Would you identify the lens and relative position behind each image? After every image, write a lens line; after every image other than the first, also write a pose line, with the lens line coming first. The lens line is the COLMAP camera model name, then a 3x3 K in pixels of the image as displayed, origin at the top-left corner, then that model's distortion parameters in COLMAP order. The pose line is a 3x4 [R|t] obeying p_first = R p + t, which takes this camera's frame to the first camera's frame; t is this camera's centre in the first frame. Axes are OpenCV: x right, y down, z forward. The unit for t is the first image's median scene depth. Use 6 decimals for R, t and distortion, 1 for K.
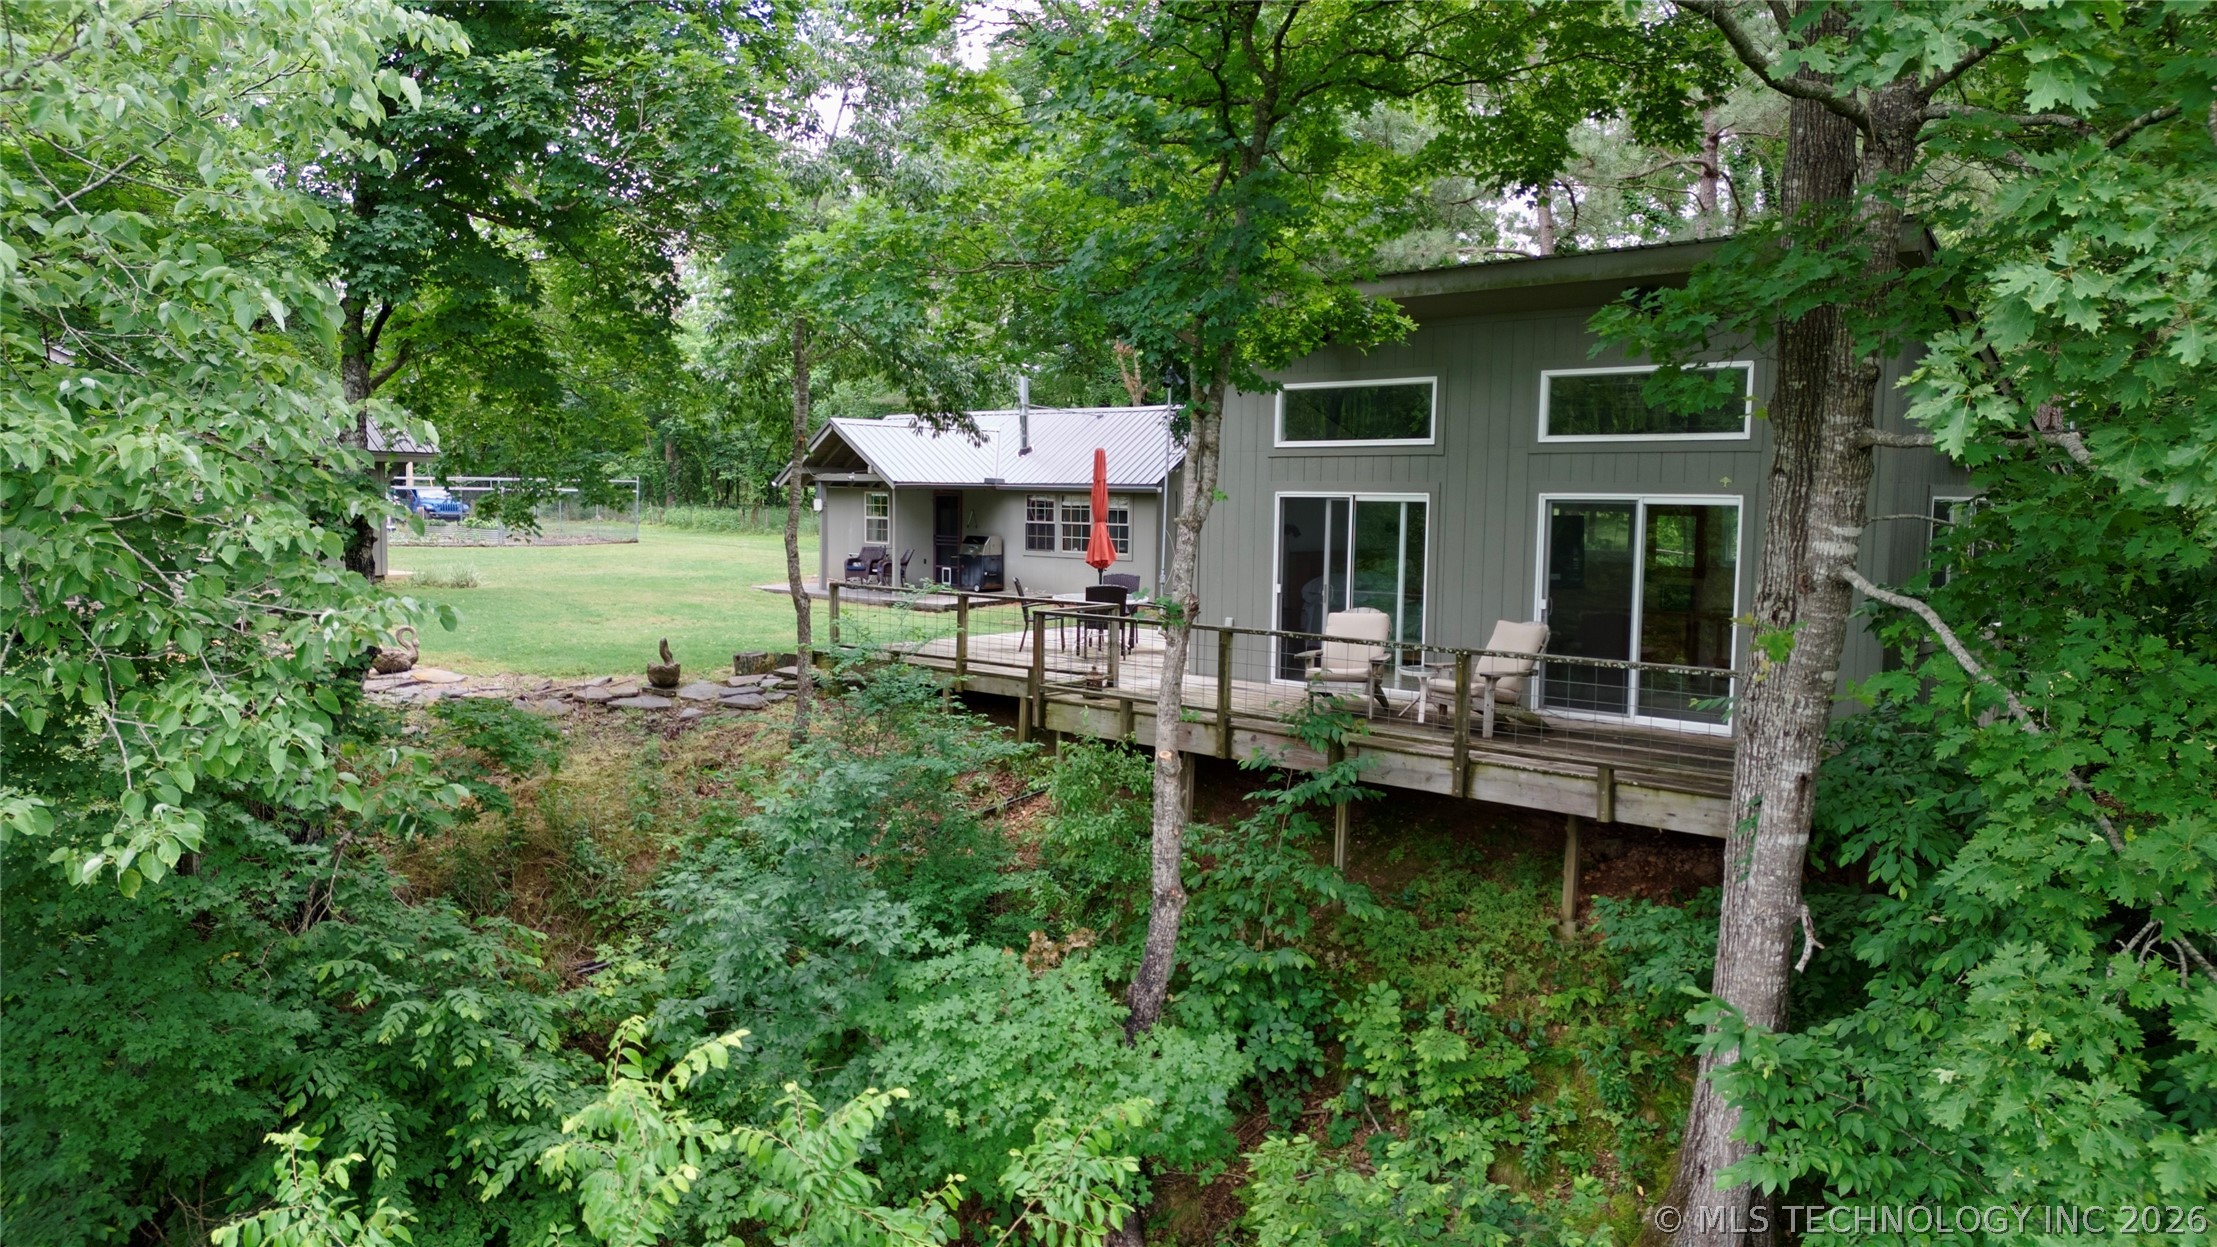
lens RADIAL K [[1552.9, 0, 1093.6], [0, 1552.9, 633.8], [0, 0, 1]] dist [0.071008, -0.071601]
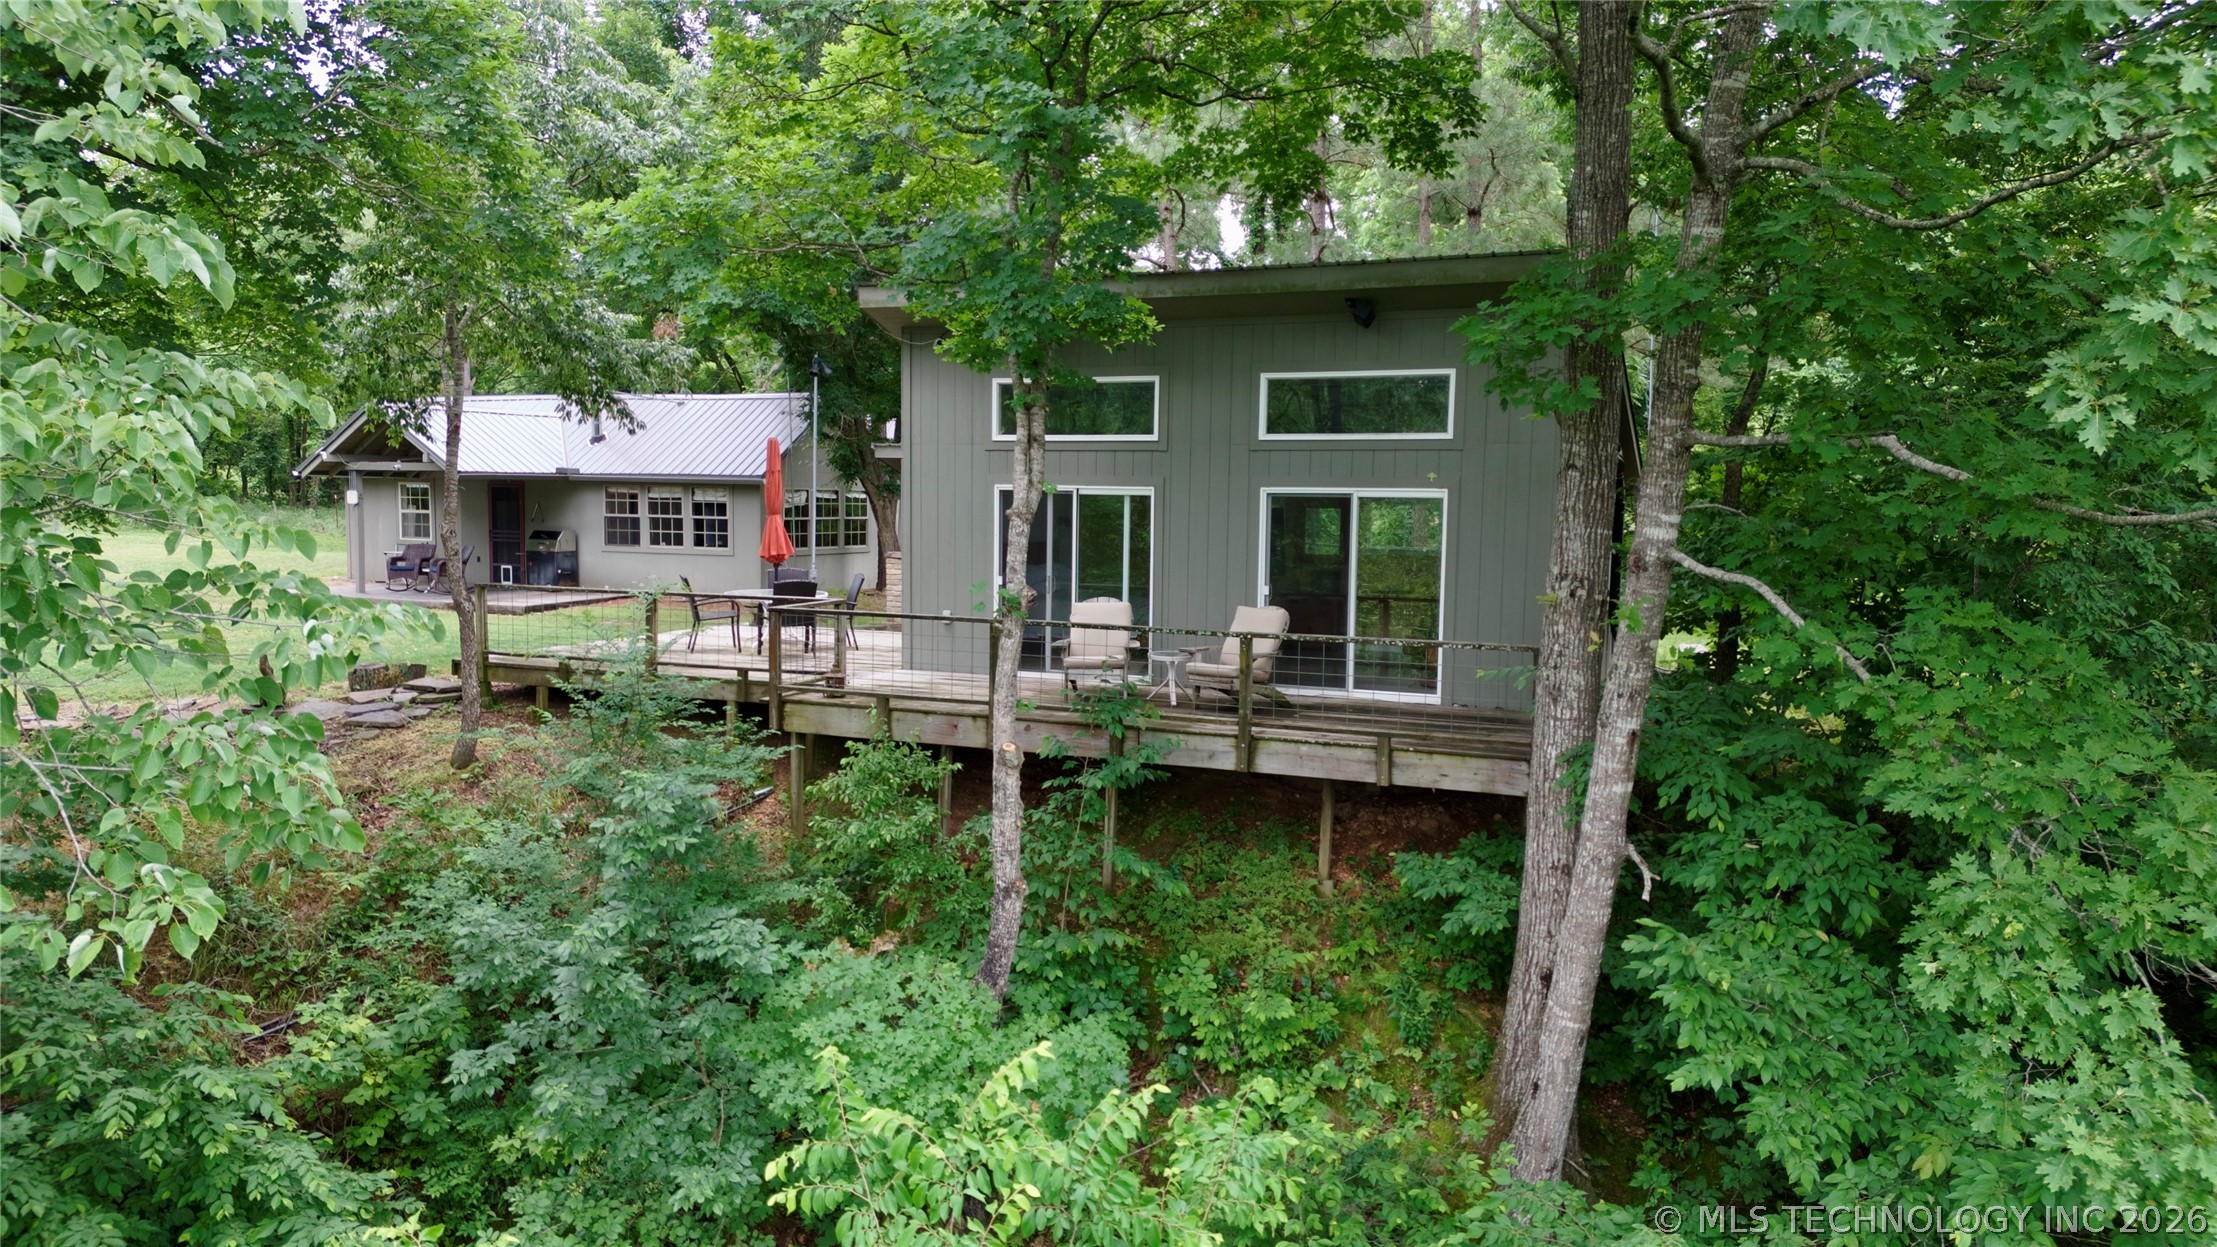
lens RADIAL K [[1552.9, 0, 1101.3], [0, 1552.9, 636.9], [0, 0, 1]] dist [0.071008, -0.071601]
pose [[0.943983, -0.030976, 0.328537, -0.202208], [0.029001, 0.999520, 0.010914, -0.001927], [-0.328717, -0.000774, 0.944428, 0.031577]]
